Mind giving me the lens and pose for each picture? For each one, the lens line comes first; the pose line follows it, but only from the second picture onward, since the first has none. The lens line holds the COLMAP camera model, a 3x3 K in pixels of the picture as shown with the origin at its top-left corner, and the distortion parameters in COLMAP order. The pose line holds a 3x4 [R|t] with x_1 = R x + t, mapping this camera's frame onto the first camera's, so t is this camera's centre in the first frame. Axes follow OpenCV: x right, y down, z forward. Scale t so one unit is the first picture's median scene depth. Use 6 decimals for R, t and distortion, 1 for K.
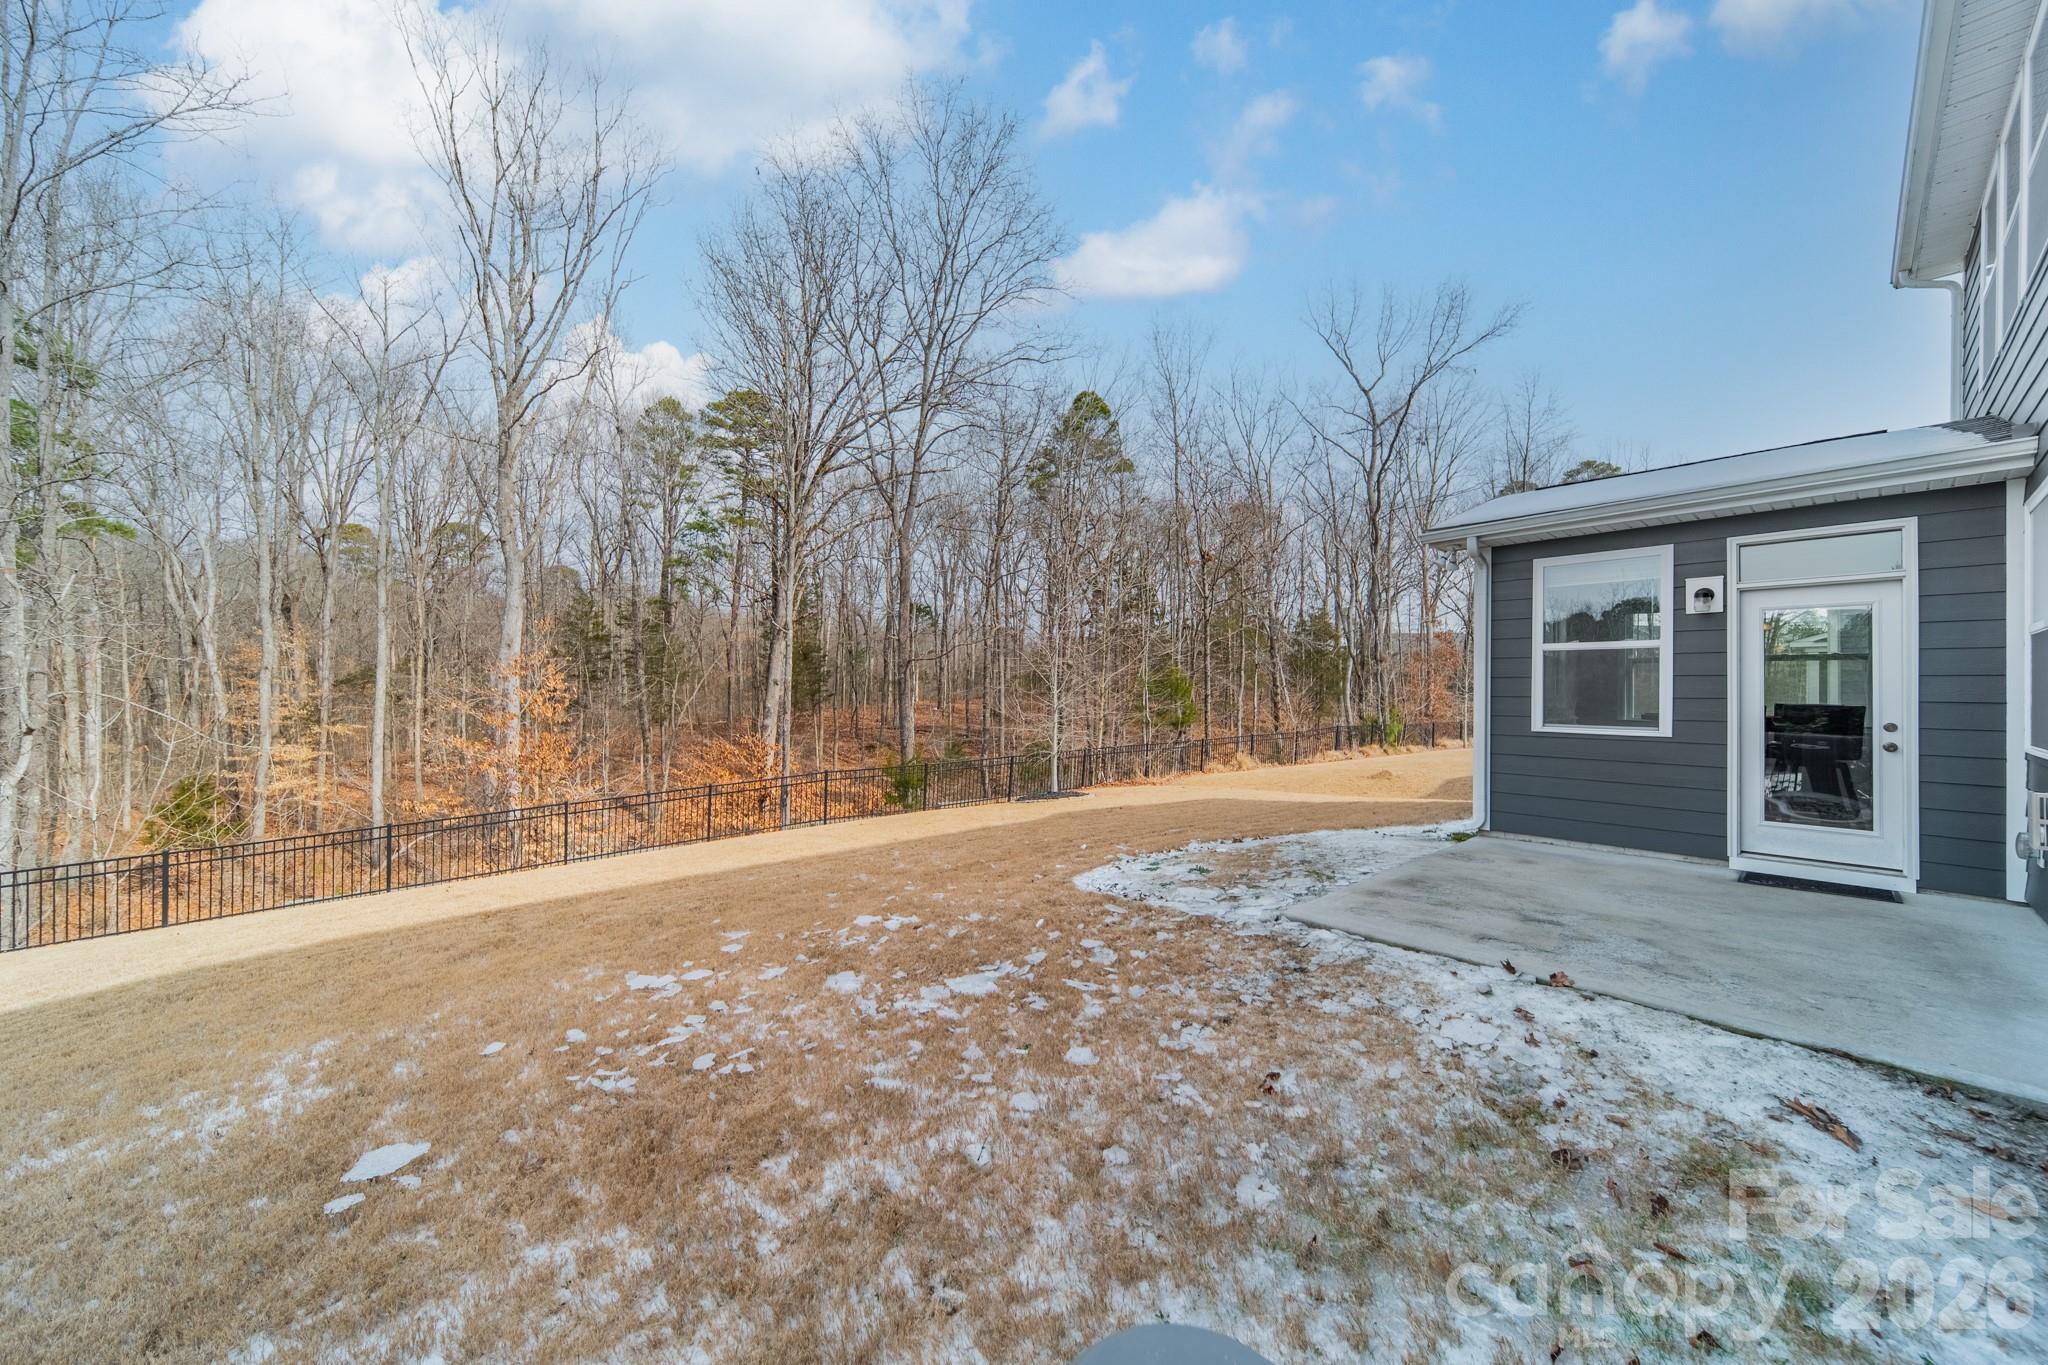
lens RADIAL K [[721.3, 0, 1027.2], [0, 721.3, 688.8], [0, 0, 1]] dist [0.005934, 0.000265]
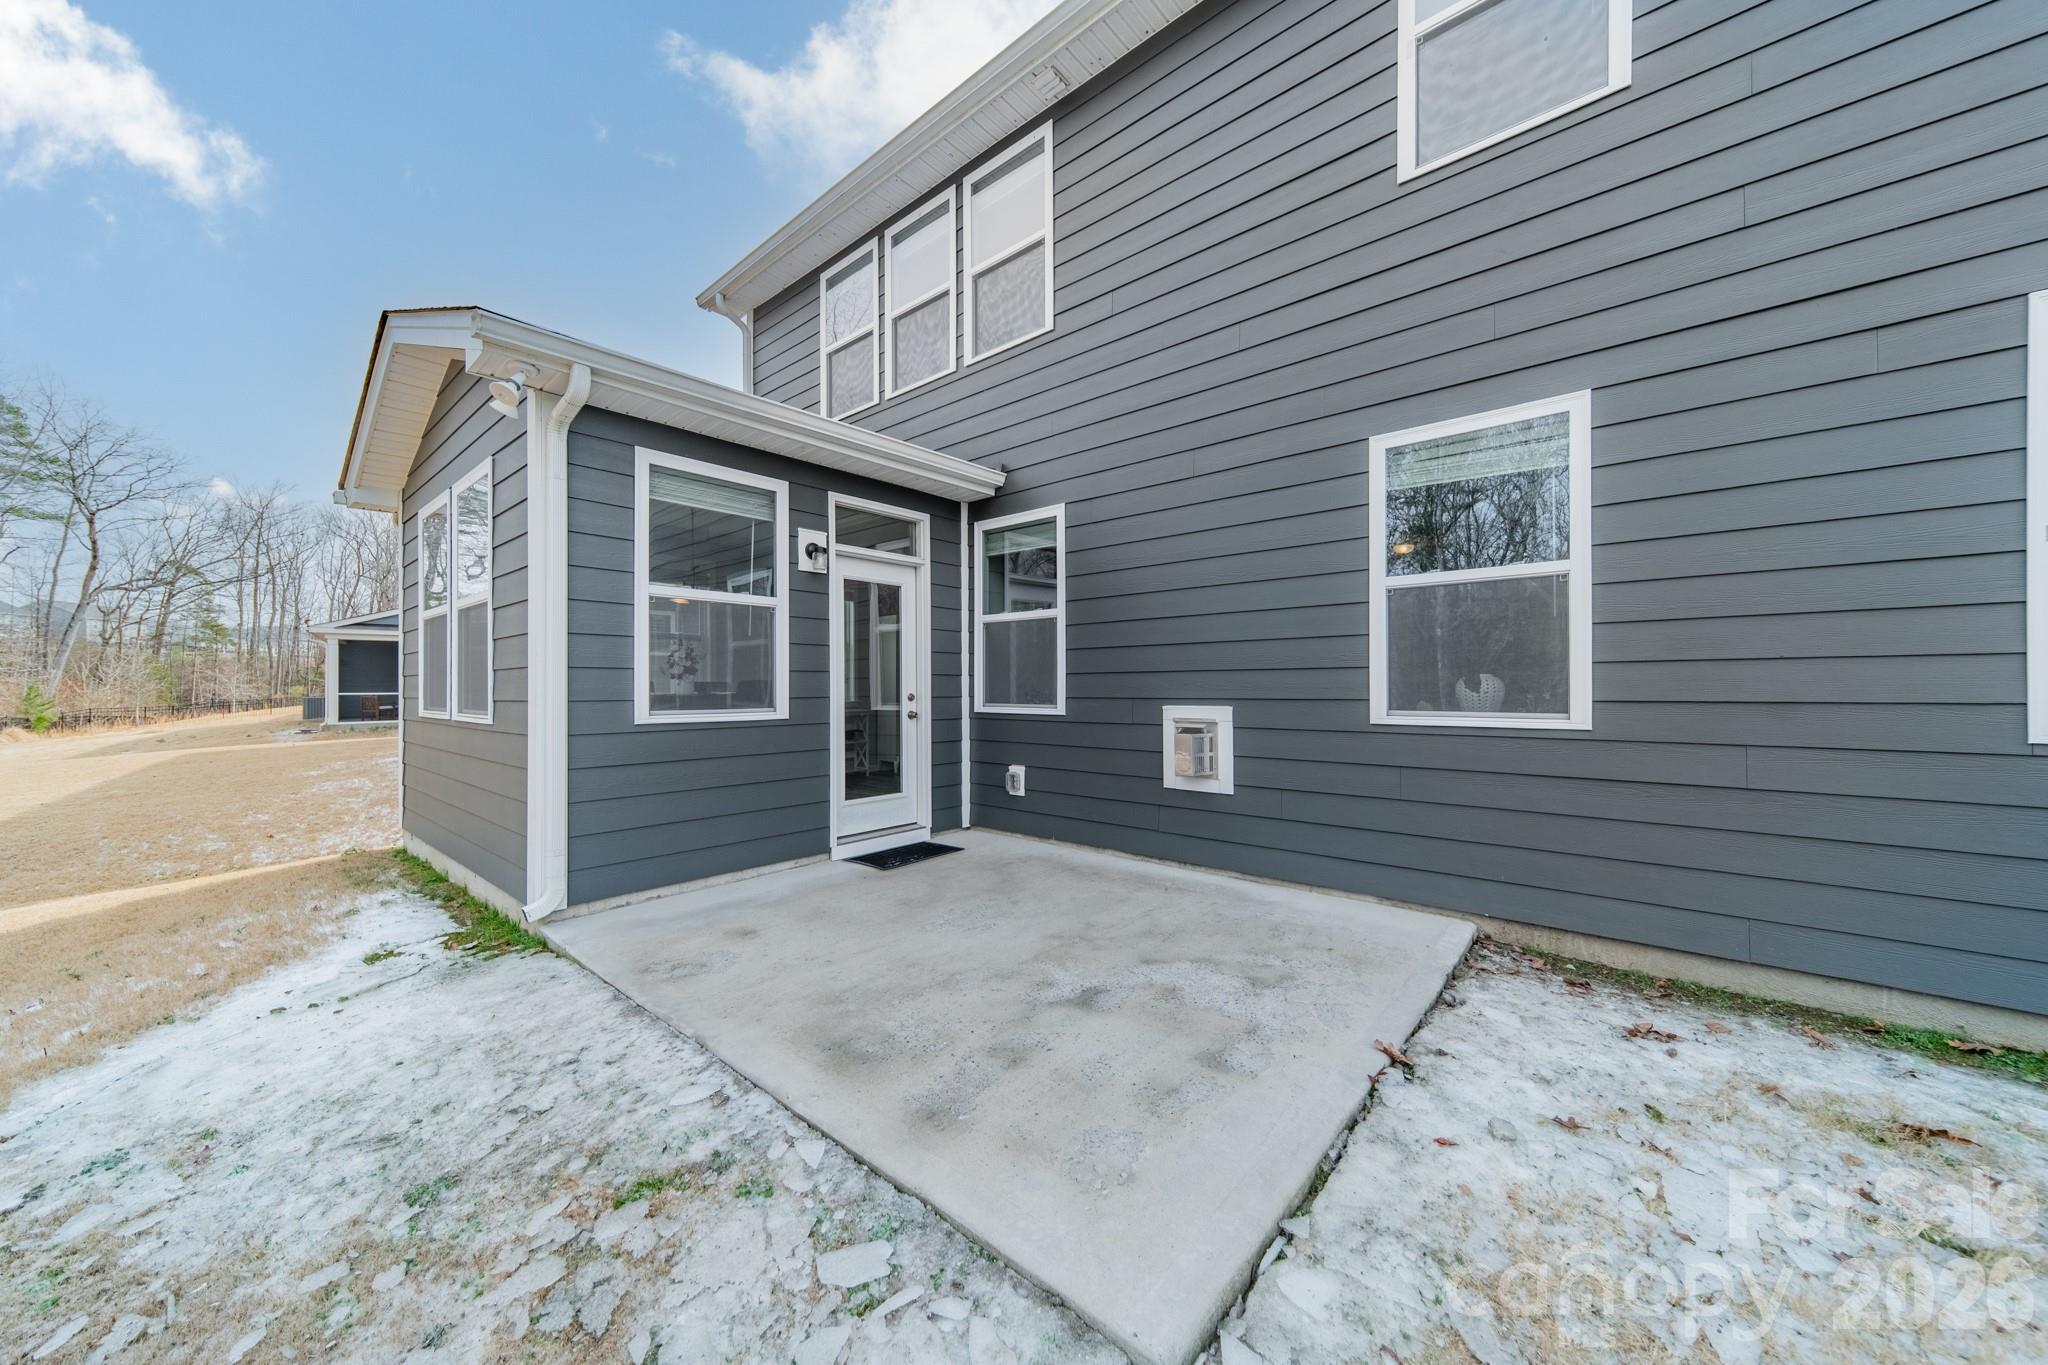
lens RADIAL K [[721.3, 0, 1027.8], [0, 721.3, 686.1], [0, 0, 1]] dist [0.005934, 0.000265]
pose [[-0.133562, -0.008650, 0.991003, 0.058253], [-0.003259, 0.999960, 0.008289, 0.026653], [-0.991035, -0.002122, -0.133585, 0.998207]]
